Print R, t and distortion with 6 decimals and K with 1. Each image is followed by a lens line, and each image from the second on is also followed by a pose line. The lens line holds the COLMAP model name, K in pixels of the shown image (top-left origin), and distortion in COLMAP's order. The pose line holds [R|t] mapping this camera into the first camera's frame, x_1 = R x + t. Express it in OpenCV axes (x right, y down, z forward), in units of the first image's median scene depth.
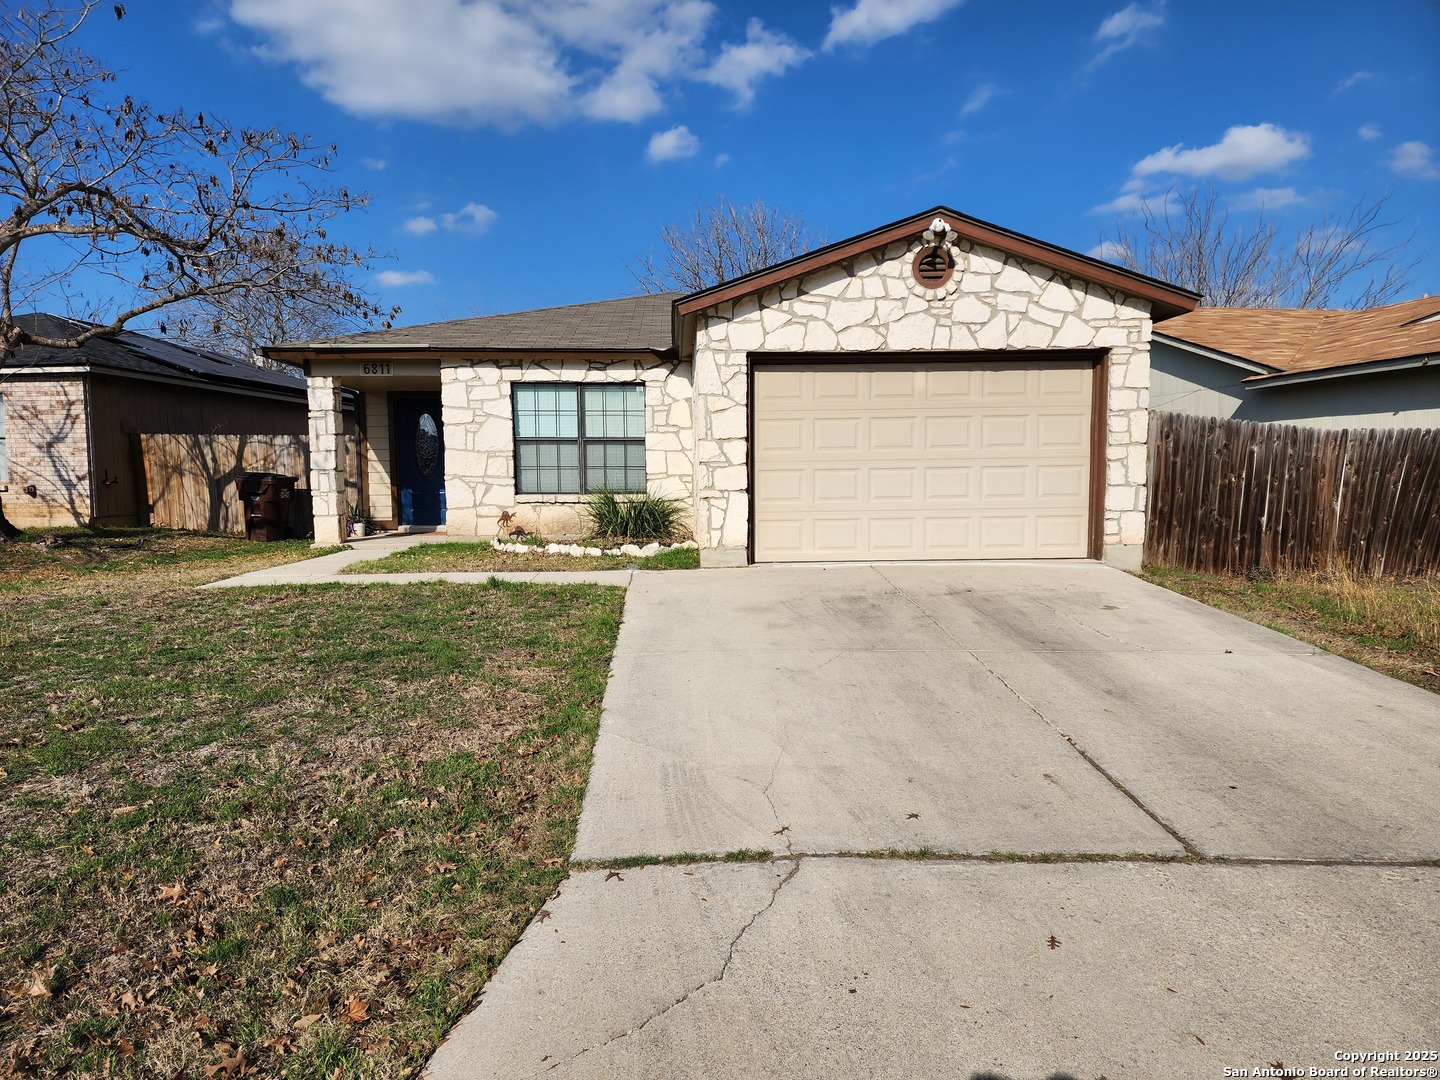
lens RADIAL K [[961.3, 0, 717.3], [0, 961.3, 547.2], [0, 0, 1]] dist [0.080238, -0.073661]
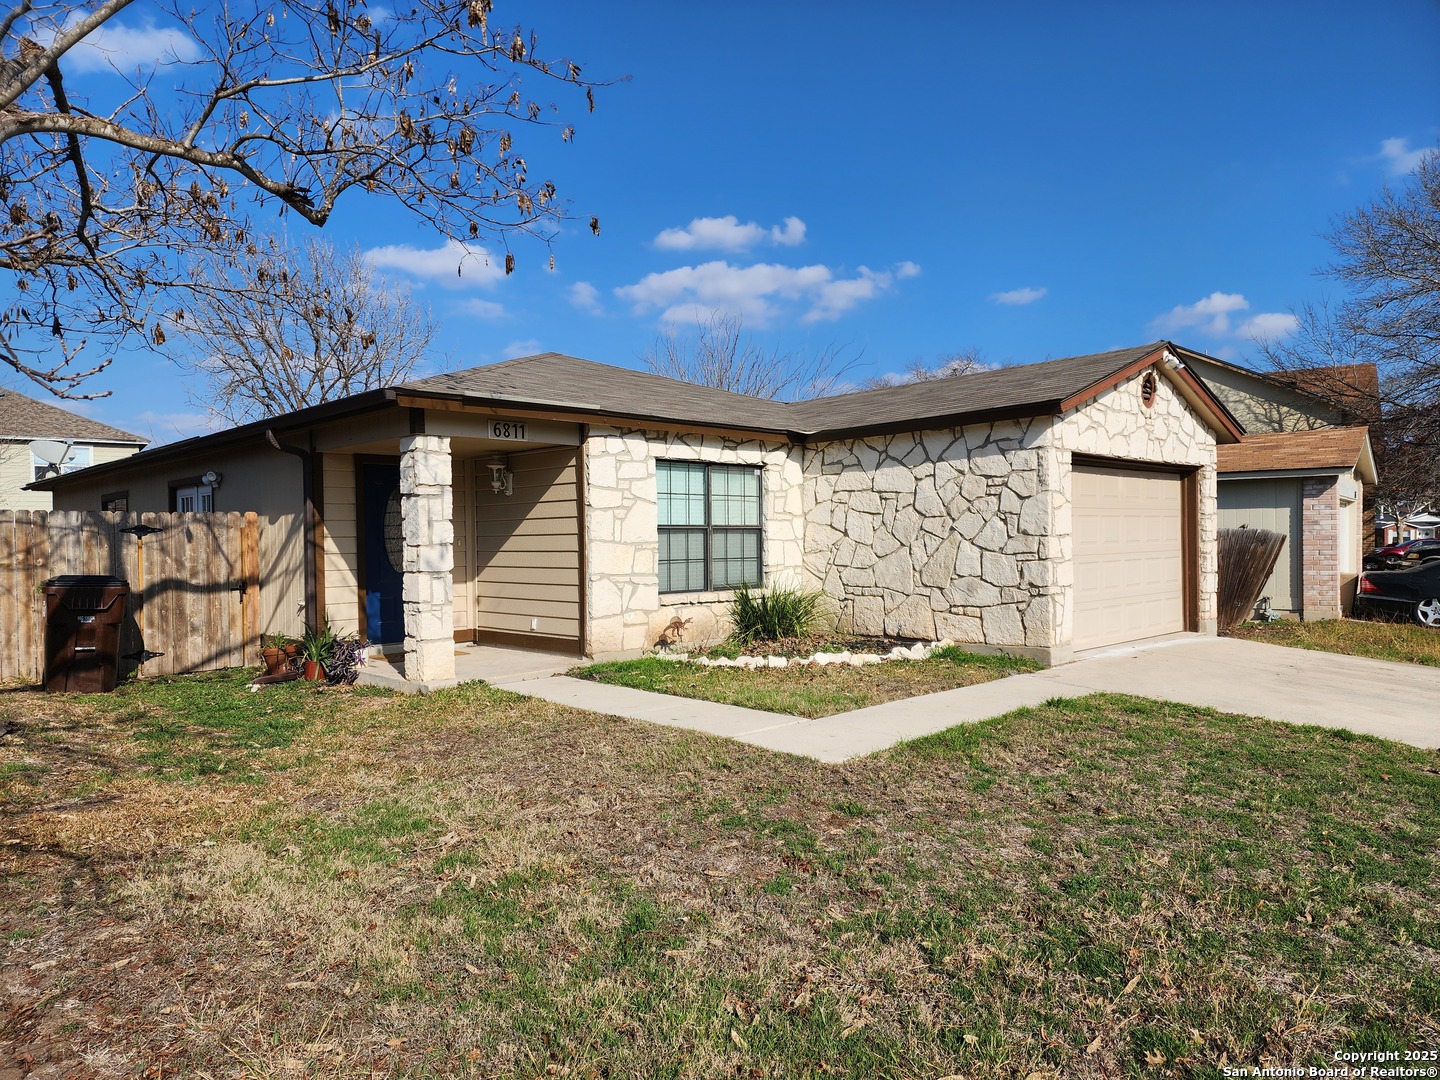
lens RADIAL K [[961.3, 0, 717.3], [0, 961.3, 547.2], [0, 0, 1]] dist [0.080238, -0.073661]
pose [[0.745667, -0.008830, 0.666260, -0.713192], [0.054534, 0.997366, -0.047816, -0.053969], [-0.664083, 0.071989, 0.744185, 0.364929]]
